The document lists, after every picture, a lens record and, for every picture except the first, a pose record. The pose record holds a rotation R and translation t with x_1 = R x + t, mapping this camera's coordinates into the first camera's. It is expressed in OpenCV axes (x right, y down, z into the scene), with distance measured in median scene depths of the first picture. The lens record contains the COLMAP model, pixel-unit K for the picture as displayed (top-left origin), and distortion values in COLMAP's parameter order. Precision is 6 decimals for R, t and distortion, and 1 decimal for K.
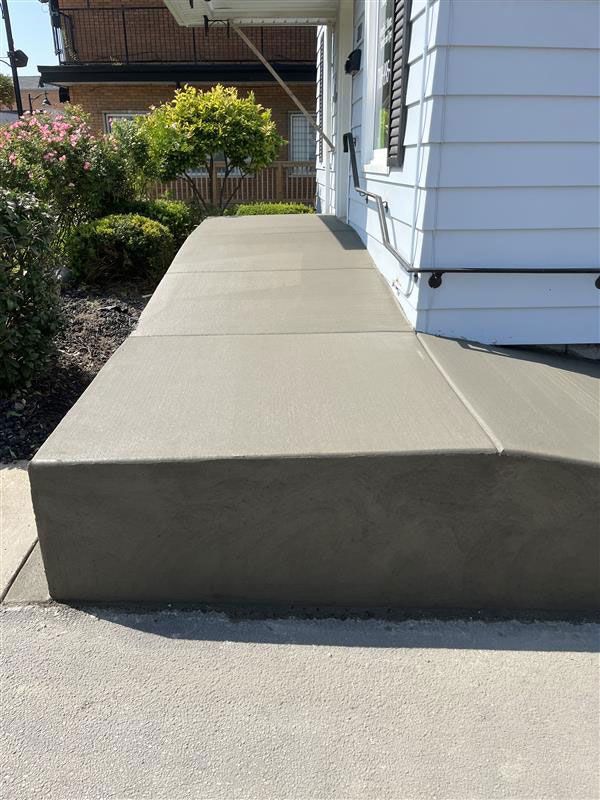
lens RADIAL K [[575.3, 0, 300.0], [0, 575.3, 400.0], [0, 0, 1]] dist [0.029395, -0.064608]
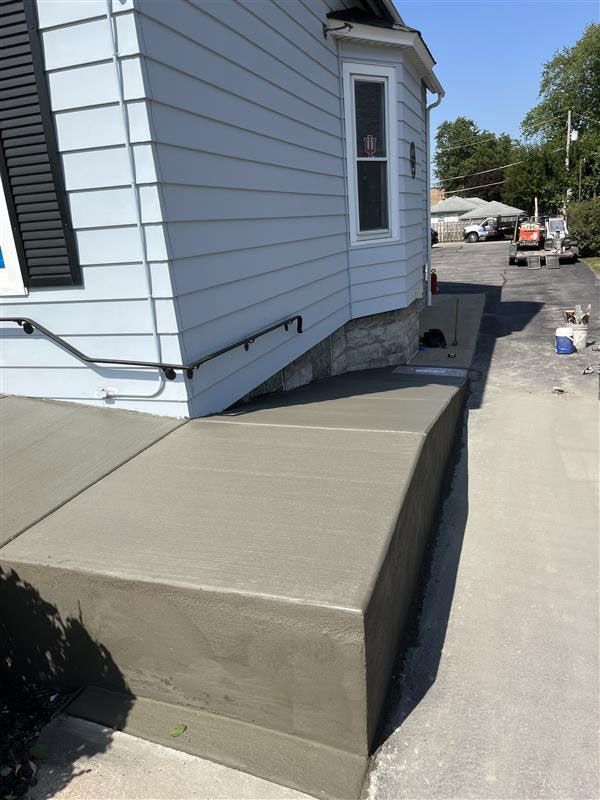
lens RADIAL K [[575.3, 0, 300.0], [0, 575.3, 400.0], [0, 0, 1]] dist [0.029395, -0.064608]
pose [[0.372875, -0.283250, 0.883591, -1.086863], [0.415047, 0.902605, 0.114195, -0.303274], [-0.829879, 0.324152, 0.454121, 0.486673]]
